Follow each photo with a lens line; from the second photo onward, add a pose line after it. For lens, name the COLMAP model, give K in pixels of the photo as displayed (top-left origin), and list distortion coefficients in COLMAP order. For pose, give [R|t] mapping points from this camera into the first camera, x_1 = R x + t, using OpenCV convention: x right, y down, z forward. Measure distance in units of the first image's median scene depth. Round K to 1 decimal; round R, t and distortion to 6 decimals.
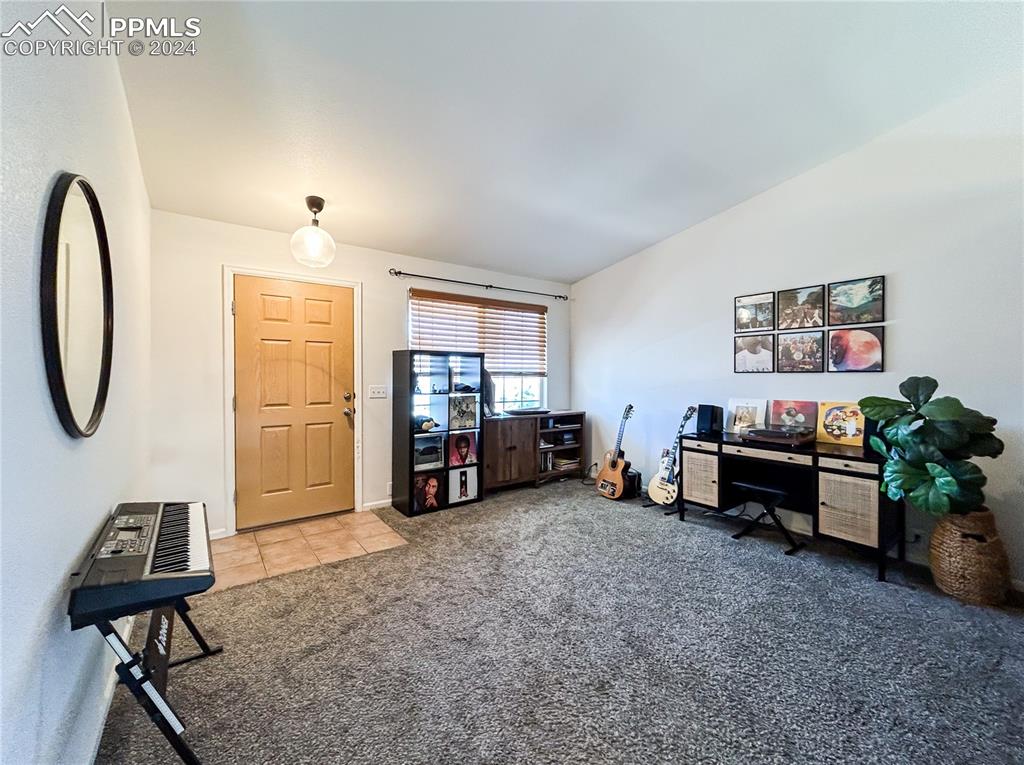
lens RADIAL K [[414.0, 0, 511.8], [0, 414.0, 380.0], [0, 0, 1]] dist [-0.002589, 0.000146]
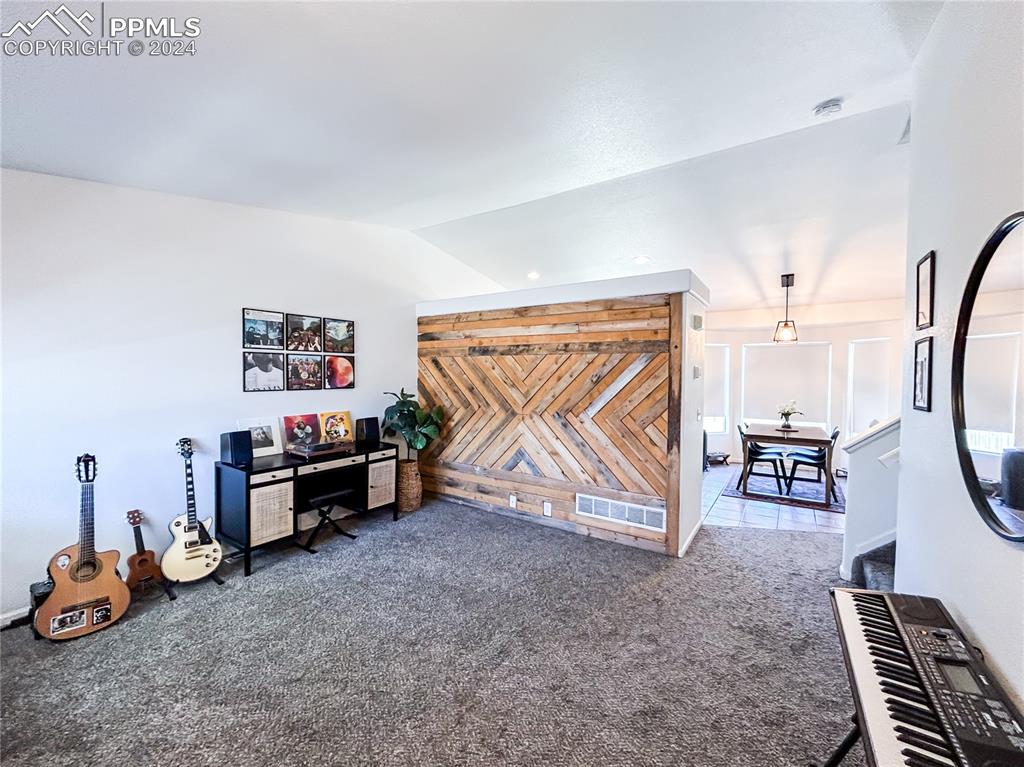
lens RADIAL K [[414.0, 0, 511.4], [0, 414.0, 379.8], [0, 0, 1]] dist [-0.002589, 0.000146]
pose [[-0.325837, -0.021465, 0.945182, -0.574637], [0.000587, 0.999737, 0.022907, -0.072634], [-0.945426, 0.008019, -0.325738, 0.845015]]
